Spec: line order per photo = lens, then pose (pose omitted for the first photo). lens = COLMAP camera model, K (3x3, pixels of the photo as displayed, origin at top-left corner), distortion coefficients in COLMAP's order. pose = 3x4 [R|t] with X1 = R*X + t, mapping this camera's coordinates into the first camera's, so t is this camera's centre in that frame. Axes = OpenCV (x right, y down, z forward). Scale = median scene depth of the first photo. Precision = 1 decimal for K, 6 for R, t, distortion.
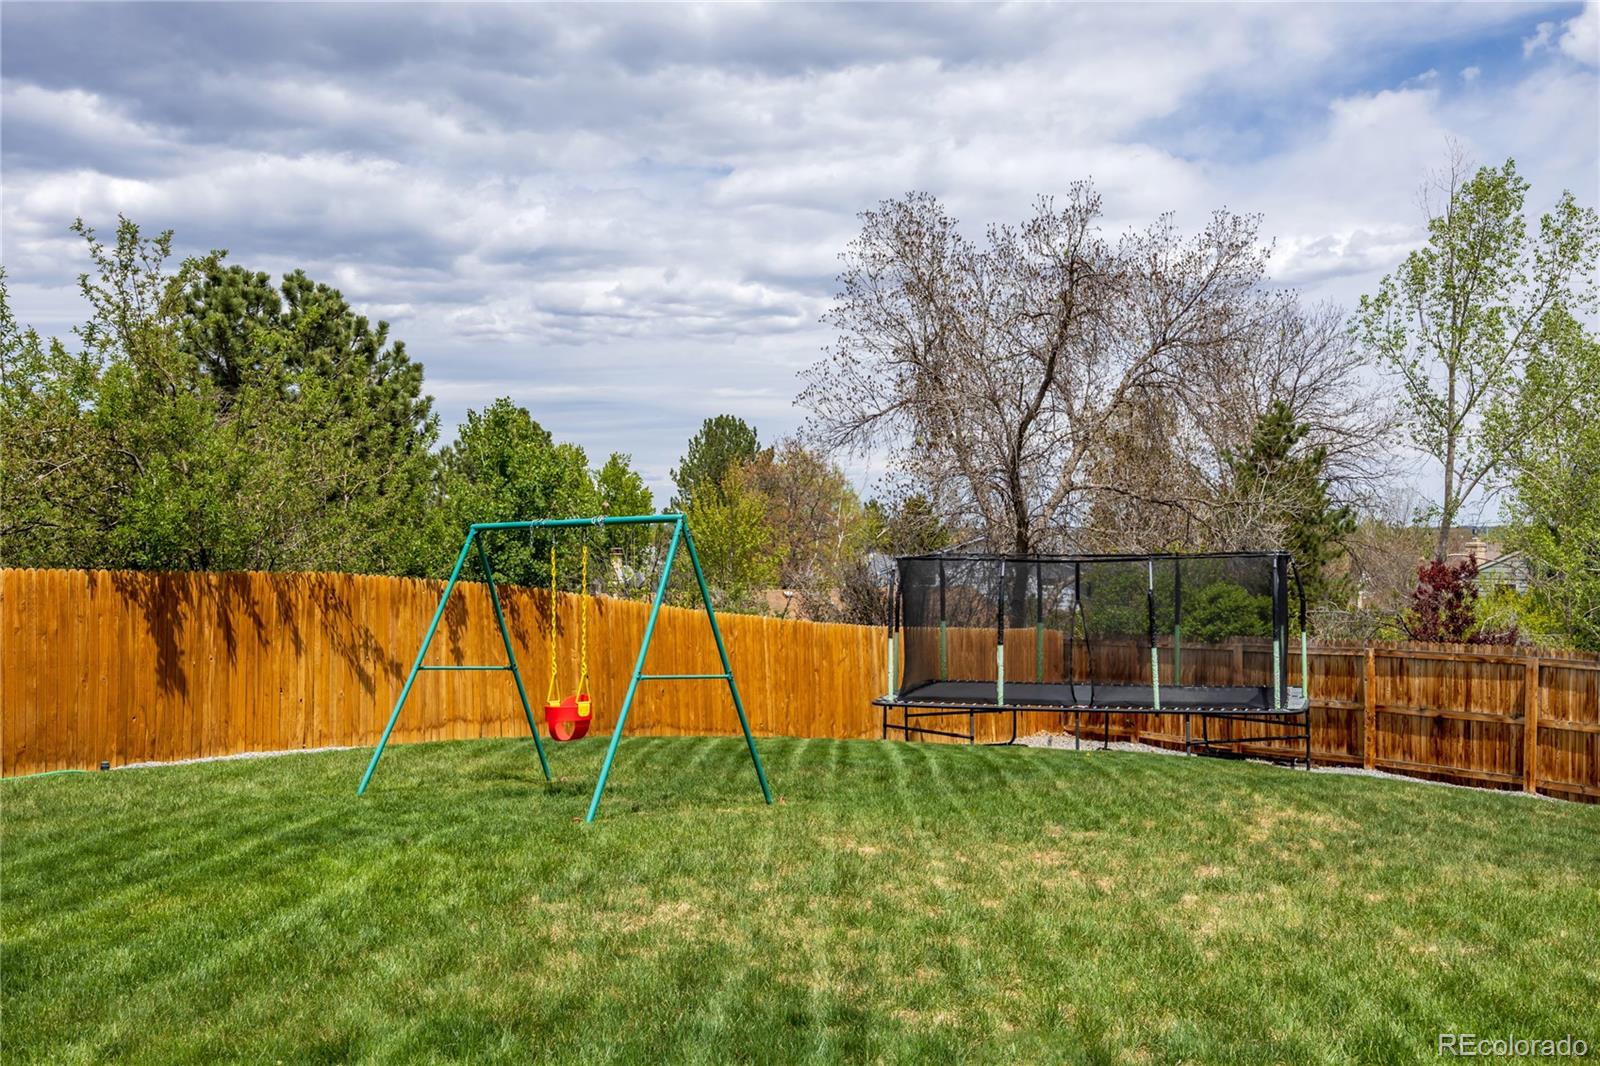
lens RADIAL K [[1568.1, 0, 800.0], [0, 1568.1, 533.0], [0, 0, 1]] dist [0.002823, 0.005858]
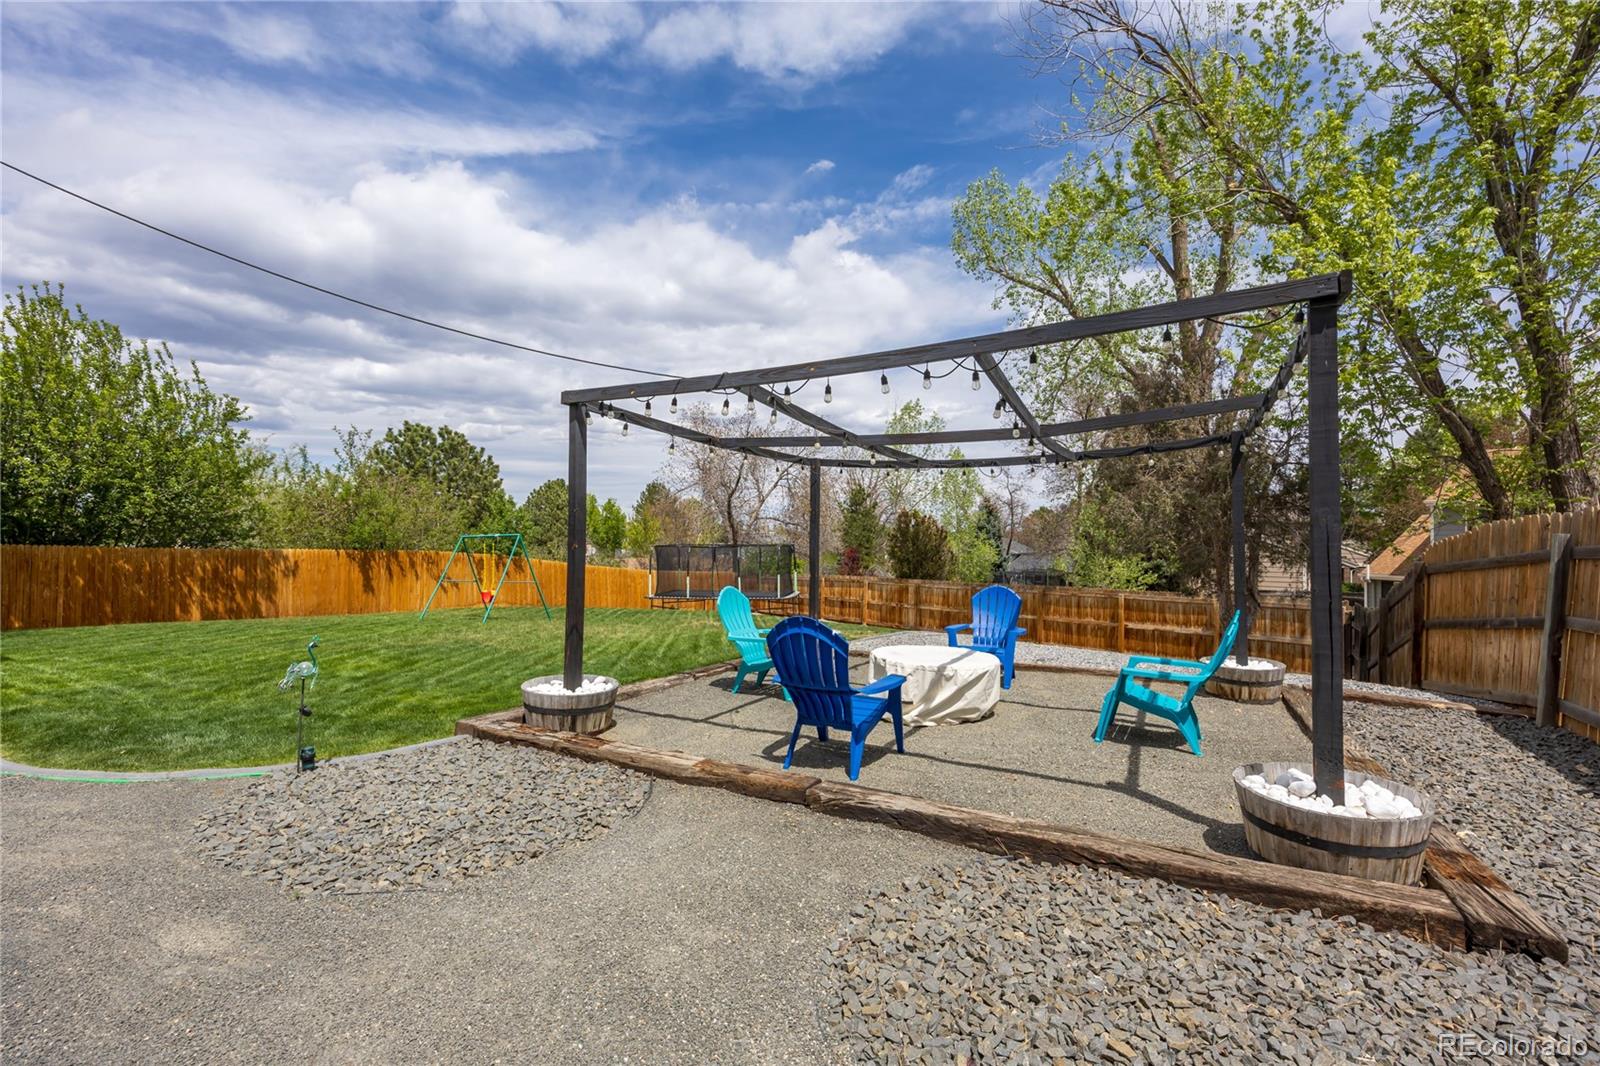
lens RADIAL K [[703.3, 0, 800.0], [0, 703.3, 533.0], [0, 0, 1]] dist [-0.018618, 0.000032]
pose [[0.990101, 0.003717, 0.140311, 0.159165], [-0.003596, 0.999993, -0.001113, -0.007031], [-0.140314, 0.000598, 0.990107, -0.296650]]
